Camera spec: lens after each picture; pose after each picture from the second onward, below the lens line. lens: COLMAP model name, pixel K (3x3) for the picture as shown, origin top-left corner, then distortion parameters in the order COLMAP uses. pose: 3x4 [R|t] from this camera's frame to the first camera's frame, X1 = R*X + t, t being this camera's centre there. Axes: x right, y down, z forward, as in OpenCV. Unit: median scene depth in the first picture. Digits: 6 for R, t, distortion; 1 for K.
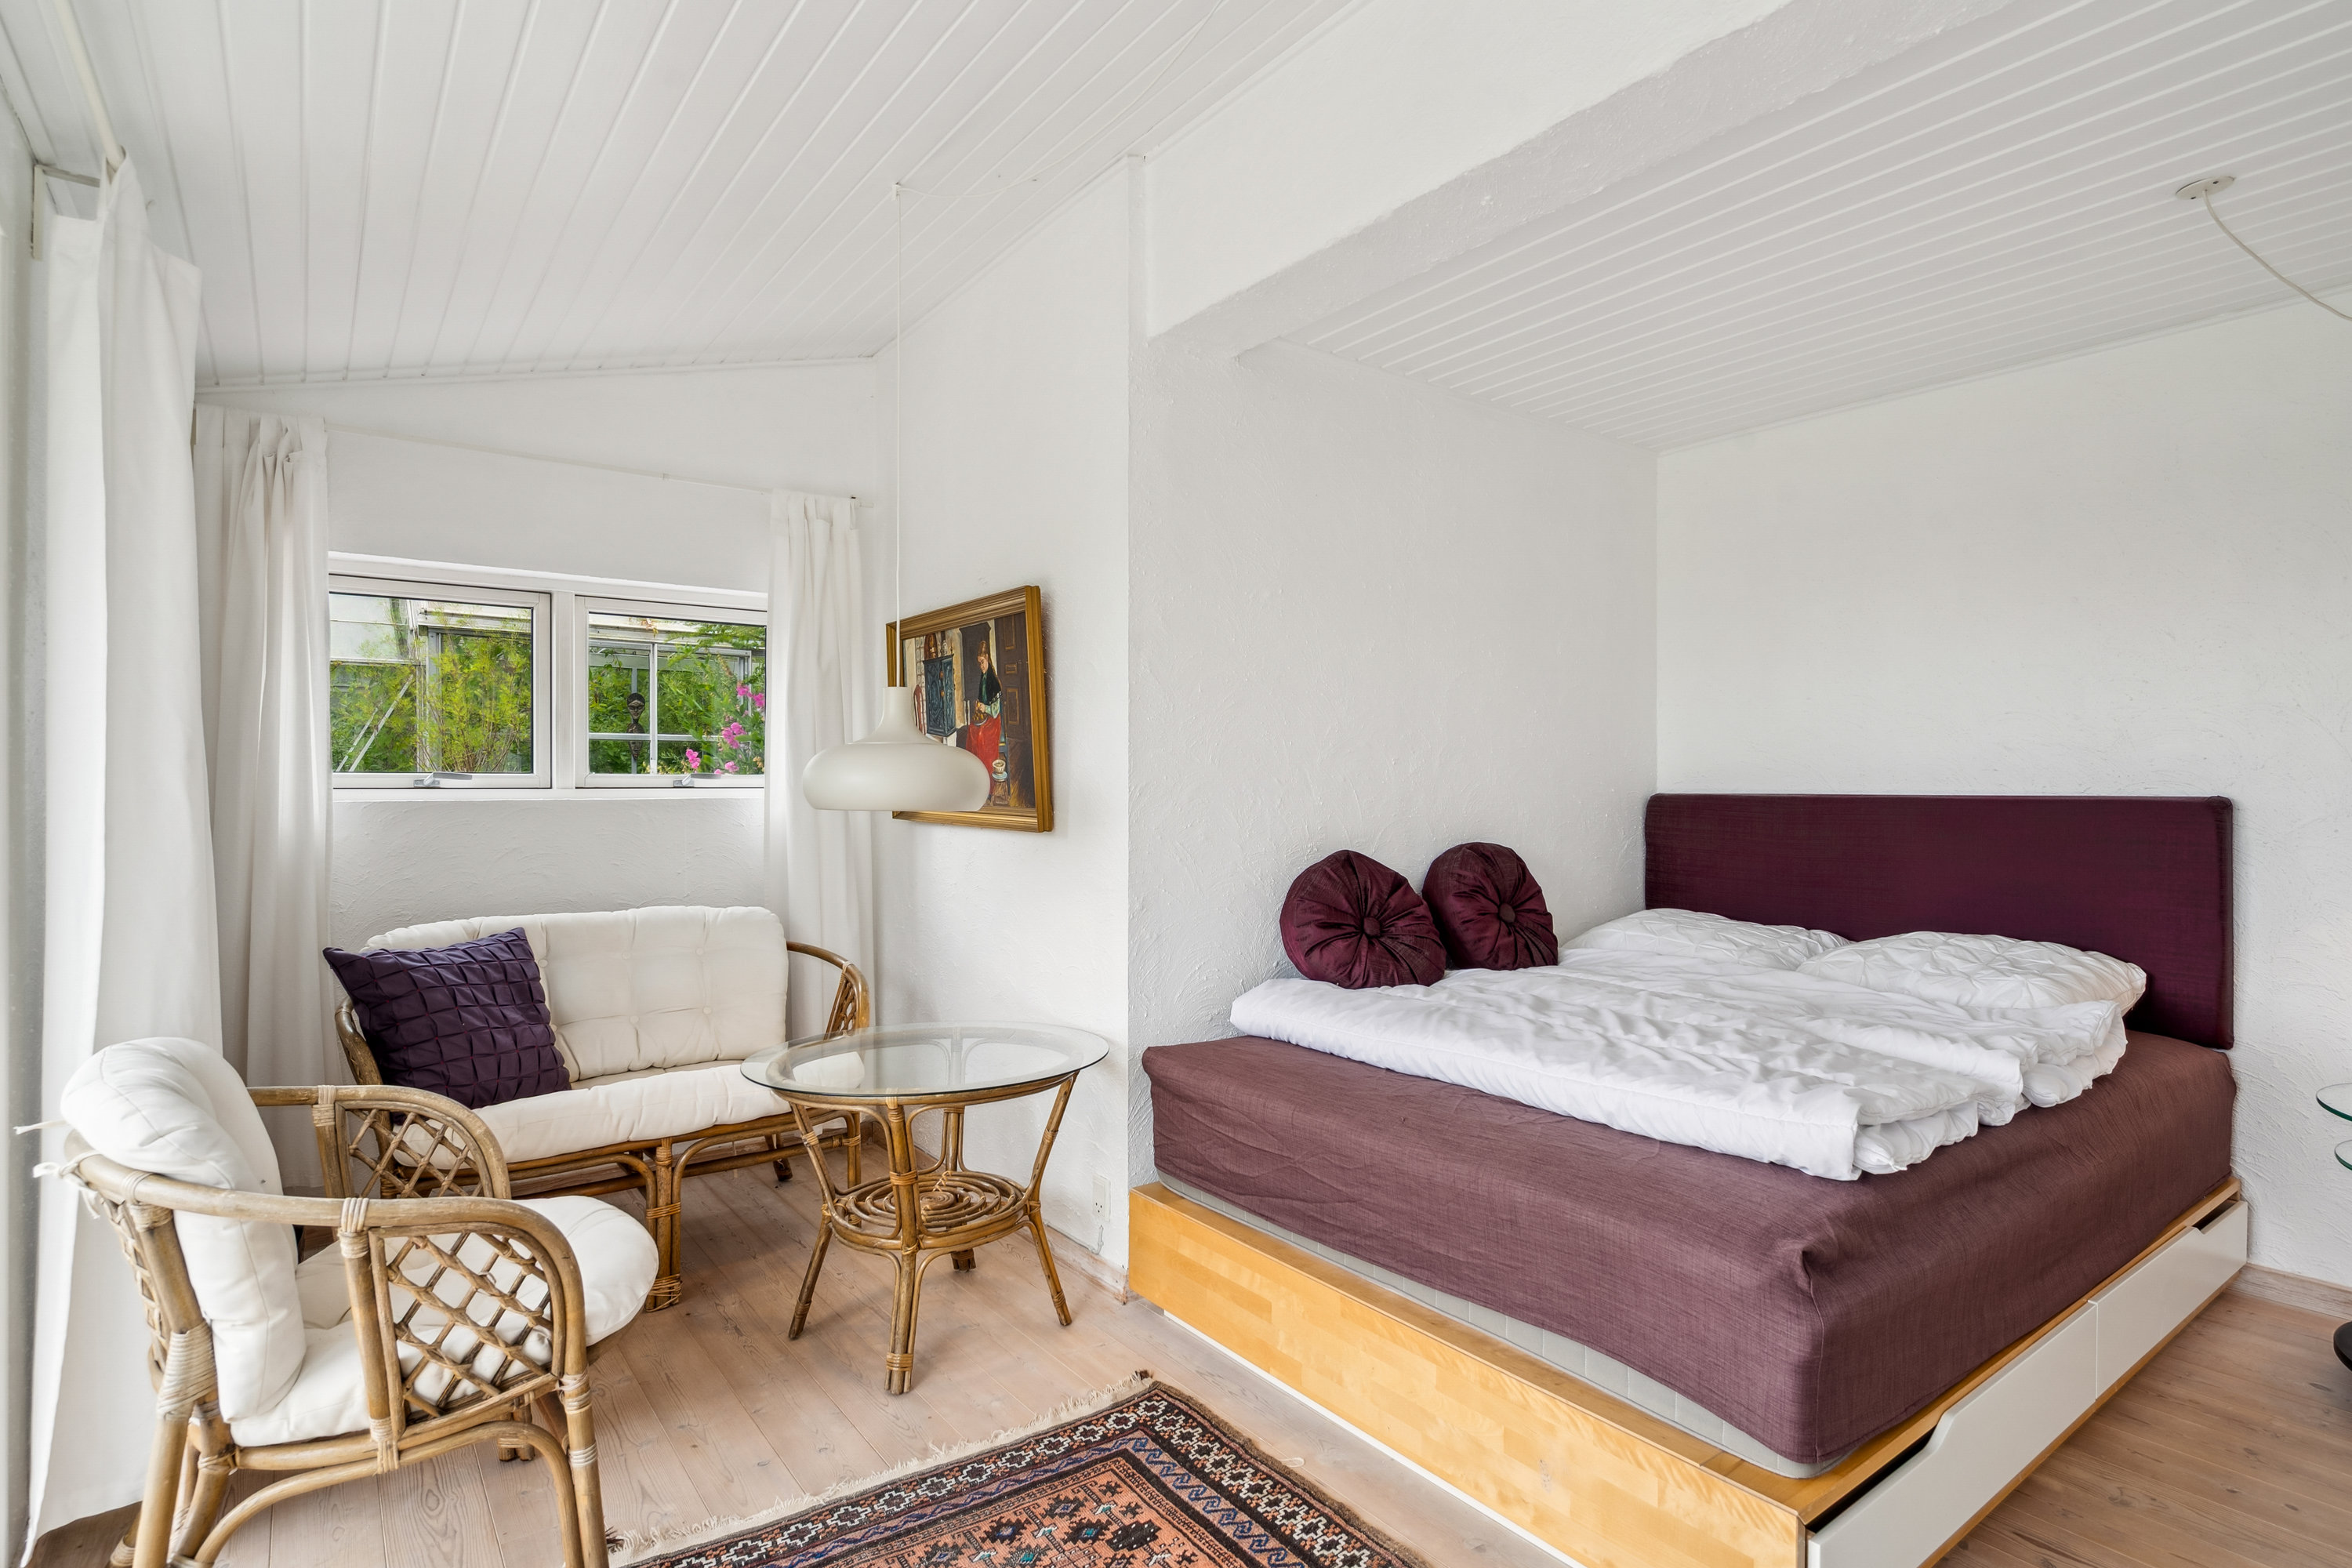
lens RADIAL K [[1189.6, 0, 1176.0], [0, 1189.6, 784.0], [0, 0, 1]] dist [0.000285, -0.000050]
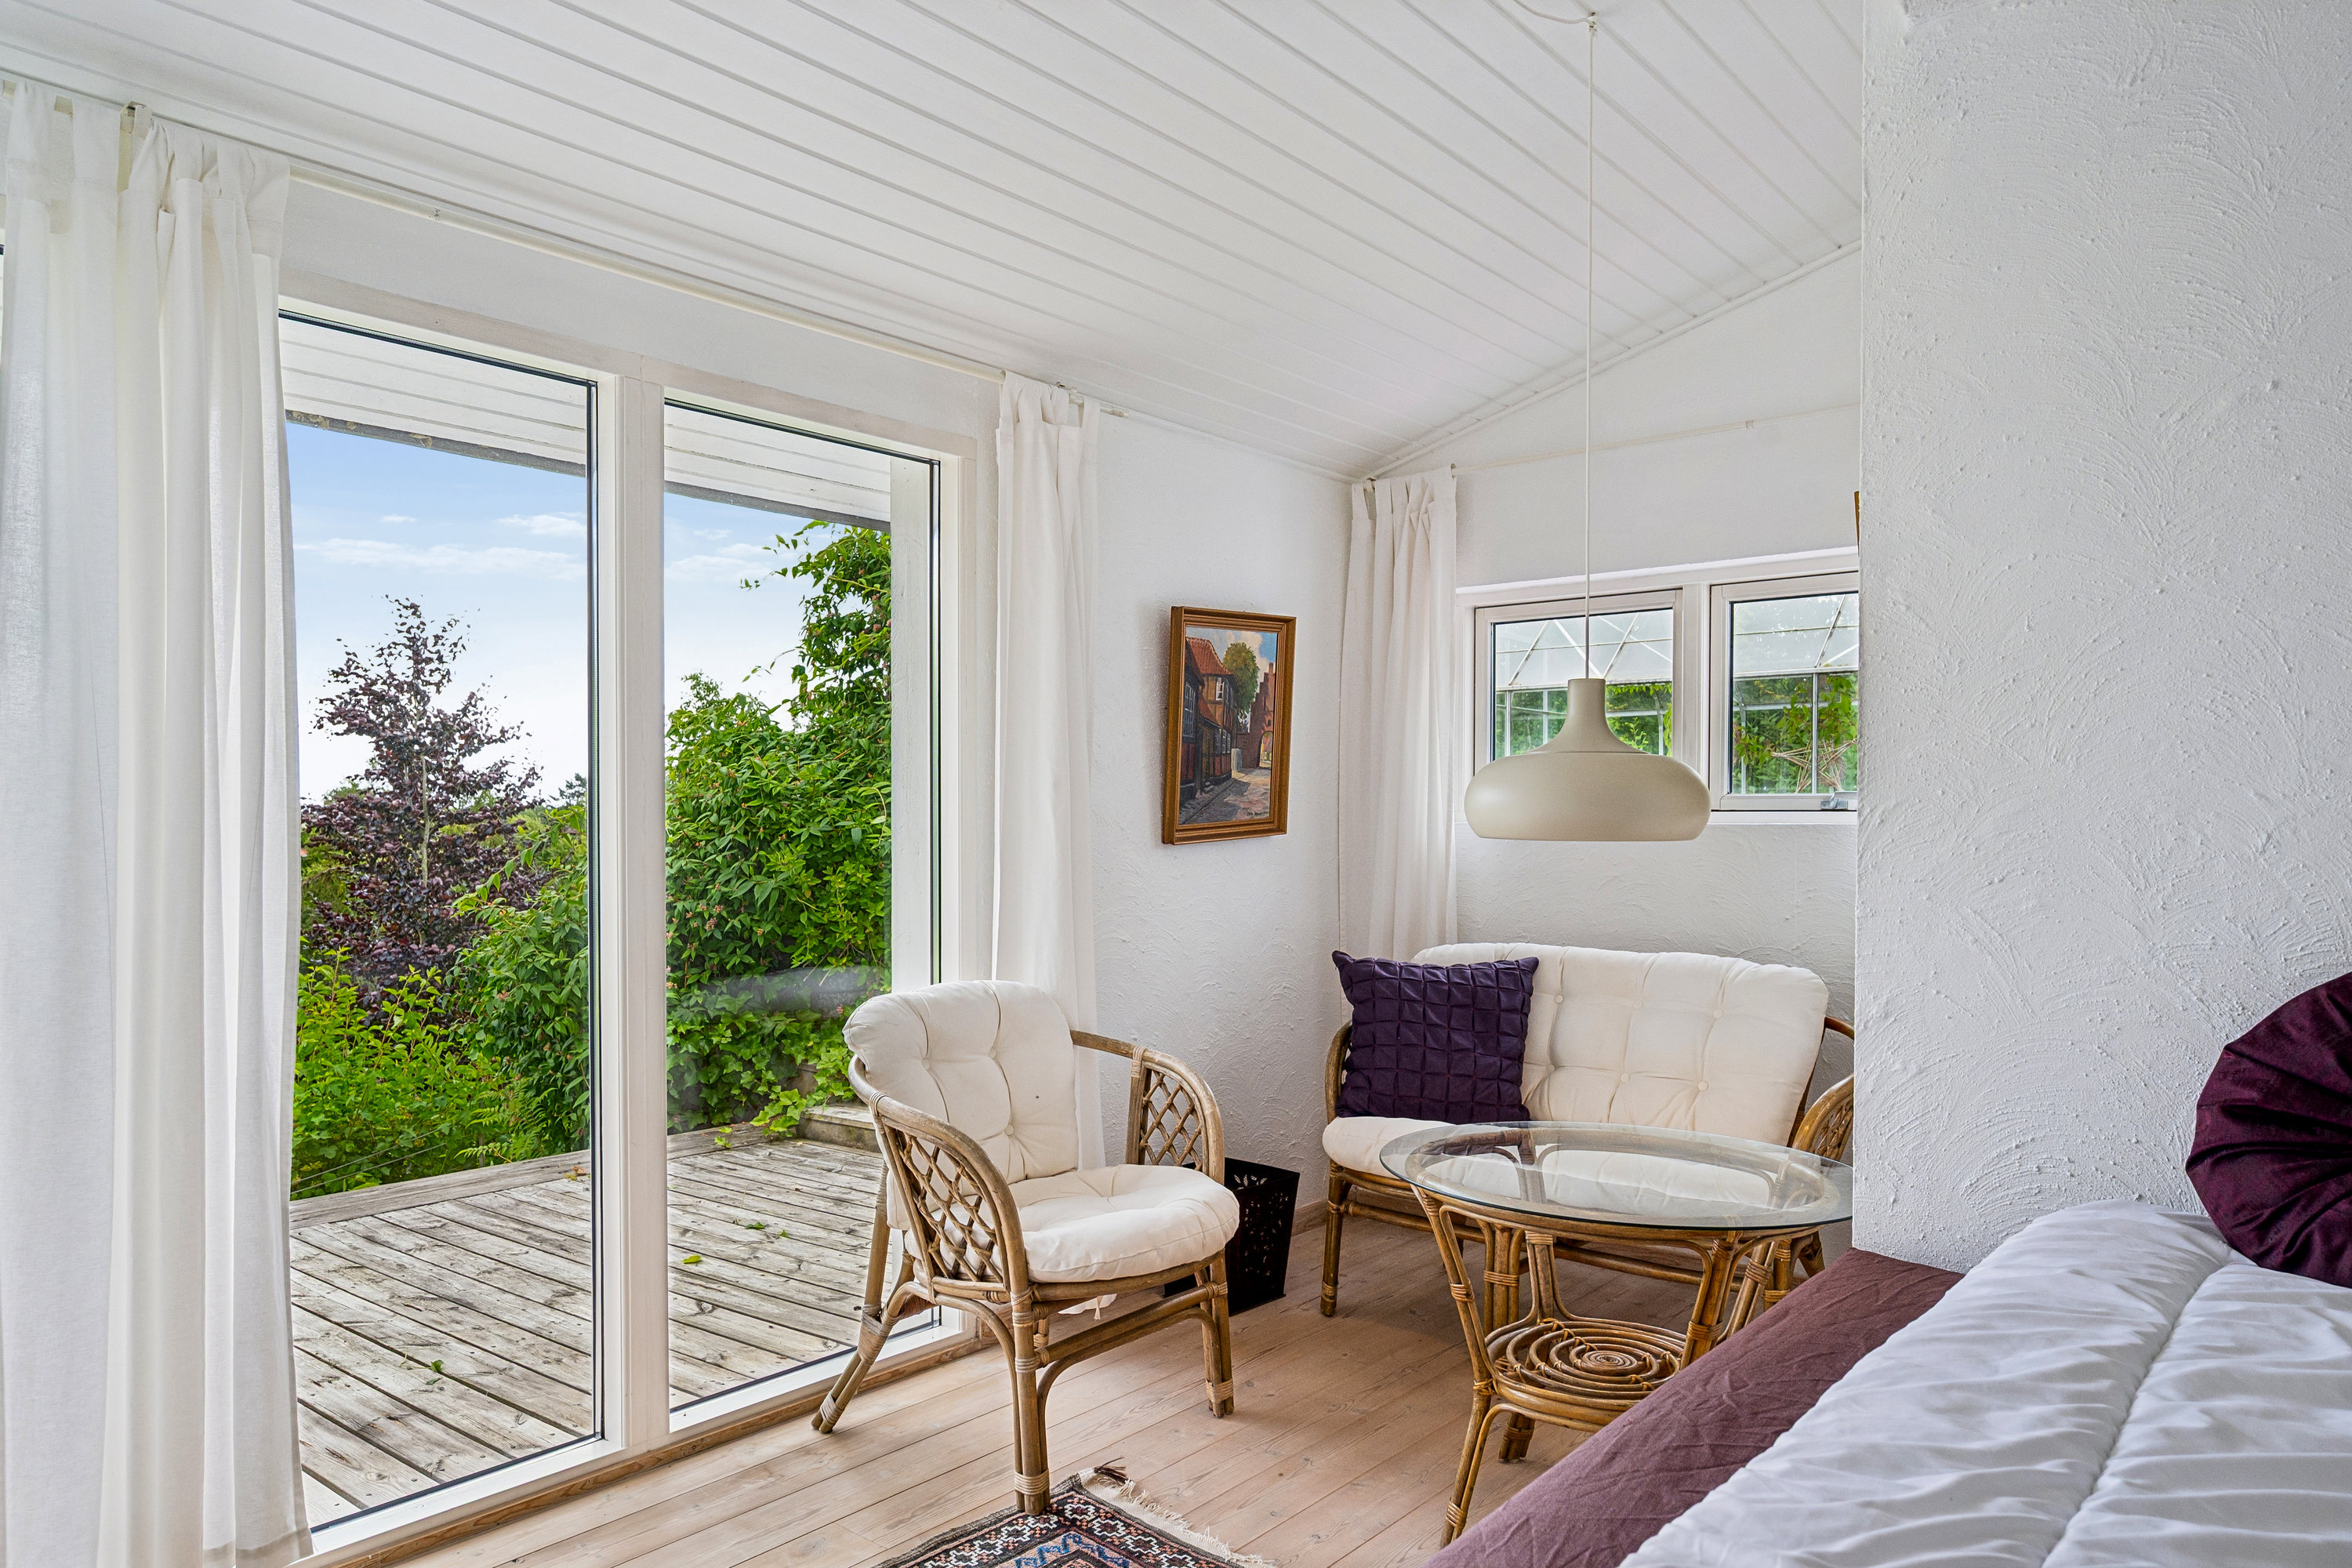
lens RADIAL K [[1506.6, 0, 1178.7], [0, 1506.6, 831.5], [0, 0, 1]] dist [-0.000124, 0.000194]
pose [[0.235826, 0.013898, -0.971696, 0.562287], [0.002781, 0.999884, 0.014976, 0.001410], [0.971791, -0.006234, 0.235760, 0.449354]]
